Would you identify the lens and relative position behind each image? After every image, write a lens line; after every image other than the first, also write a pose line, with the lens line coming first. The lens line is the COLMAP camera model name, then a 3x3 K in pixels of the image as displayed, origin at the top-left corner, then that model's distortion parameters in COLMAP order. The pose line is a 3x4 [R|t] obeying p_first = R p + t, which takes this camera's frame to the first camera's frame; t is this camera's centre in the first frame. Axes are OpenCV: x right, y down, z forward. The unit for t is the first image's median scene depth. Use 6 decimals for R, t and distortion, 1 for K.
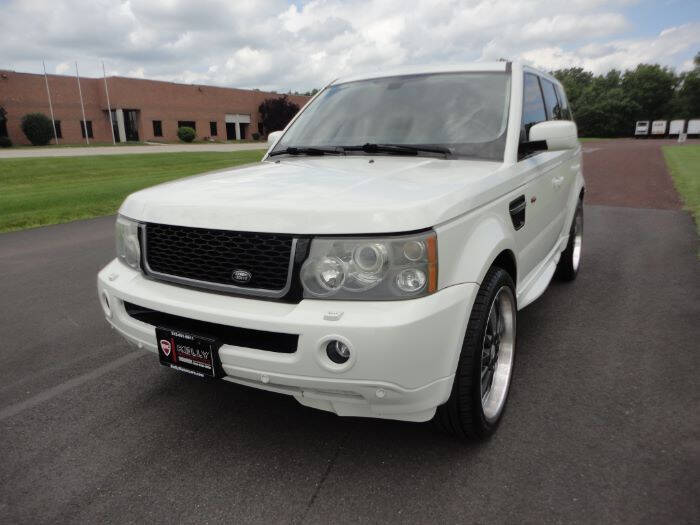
lens RADIAL K [[506.0, 0, 351.2], [0, 506.0, 261.5], [0, 0, 1]] dist [-0.011839, 0.003950]
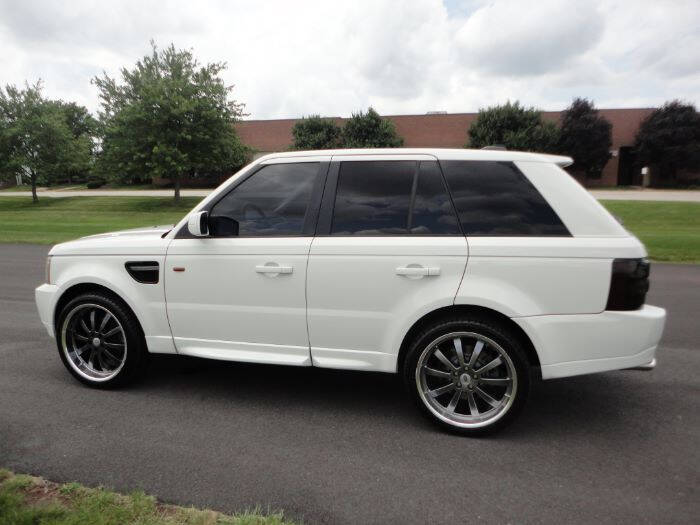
lens RADIAL K [[507.3, 0, 349.8], [0, 507.3, 264.5], [0, 0, 1]] dist [-0.017572, -0.000157]
pose [[0.245944, 0.177267, -0.952937, 1.633771], [-0.238051, 0.964070, 0.117899, -0.377272], [0.939597, 0.197851, 0.279306, 1.007155]]
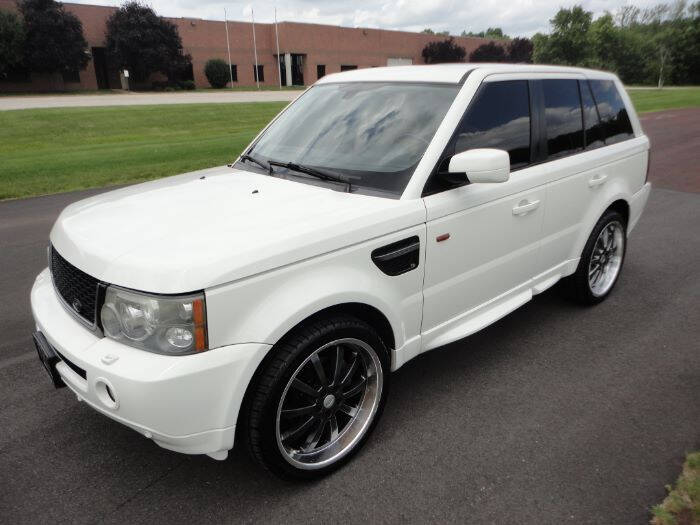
lens RADIAL K [[506.0, 0, 351.8], [0, 506.0, 262.3], [0, 0, 1]] dist [-0.011839, 0.003950]
pose [[0.949173, 0.117560, -0.291978, 0.456249], [-0.085965, 0.989187, 0.118821, -0.167040], [0.302789, -0.087682, 0.949015, 0.075865]]
